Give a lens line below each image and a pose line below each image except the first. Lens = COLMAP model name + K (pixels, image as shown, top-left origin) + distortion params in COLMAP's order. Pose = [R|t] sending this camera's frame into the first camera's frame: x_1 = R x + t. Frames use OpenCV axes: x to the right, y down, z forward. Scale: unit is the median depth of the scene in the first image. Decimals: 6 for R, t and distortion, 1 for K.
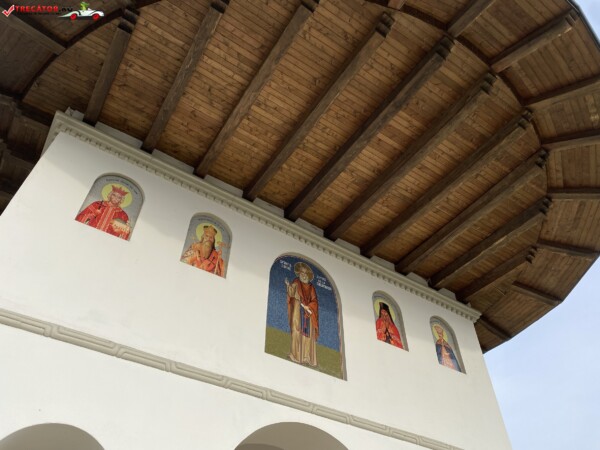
lens RADIAL K [[453.6, 0, 300.3], [0, 453.6, 225.5], [0, 0, 1]] dist [0.028330, -0.032755]
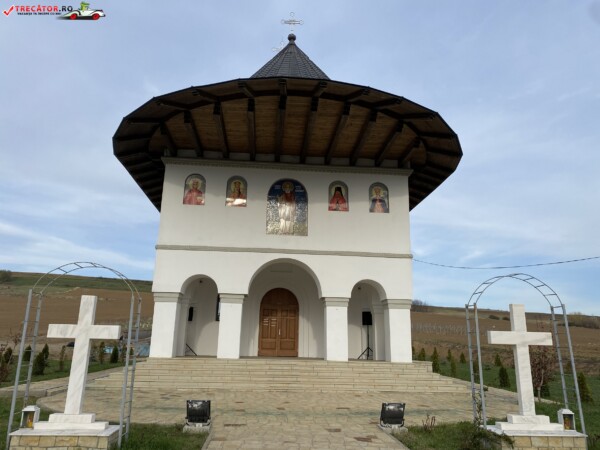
lens RADIAL K [[453.6, 0, 300.8], [0, 453.6, 222.6], [0, 0, 1]] dist [0.028330, -0.032755]
pose [[0.871866, -0.114821, -0.476094, 1.057746], [0.337890, 0.844728, 0.415047, -0.616447], [0.354514, -0.522733, 0.775287, -0.687690]]
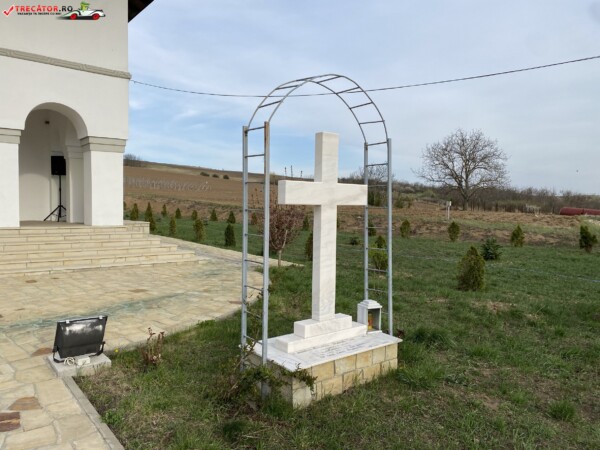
lens RADIAL K [[453.6, 0, 295.3], [0, 453.6, 225.9], [0, 0, 1]] dist [0.028330, -0.032755]
pose [[0.996661, 0.004268, 0.081534, 0.897168], [-0.063693, 0.665422, 0.743745, -0.233366], [-0.051080, -0.746455, 0.663473, -0.295517]]
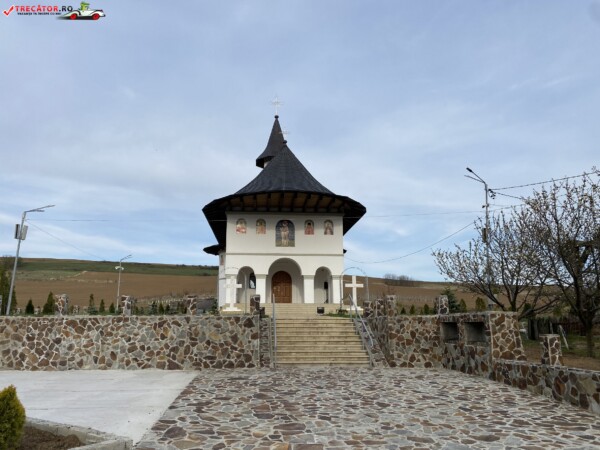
lens RADIAL K [[453.6, 0, 301.9], [0, 453.6, 226.3], [0, 0, 1]] dist [0.028330, -0.032755]
pose [[0.878445, -0.106396, -0.465848, 2.230394], [0.346131, 0.813795, 0.466831, -1.897860], [0.329436, -0.571330, 0.751701, -2.285752]]
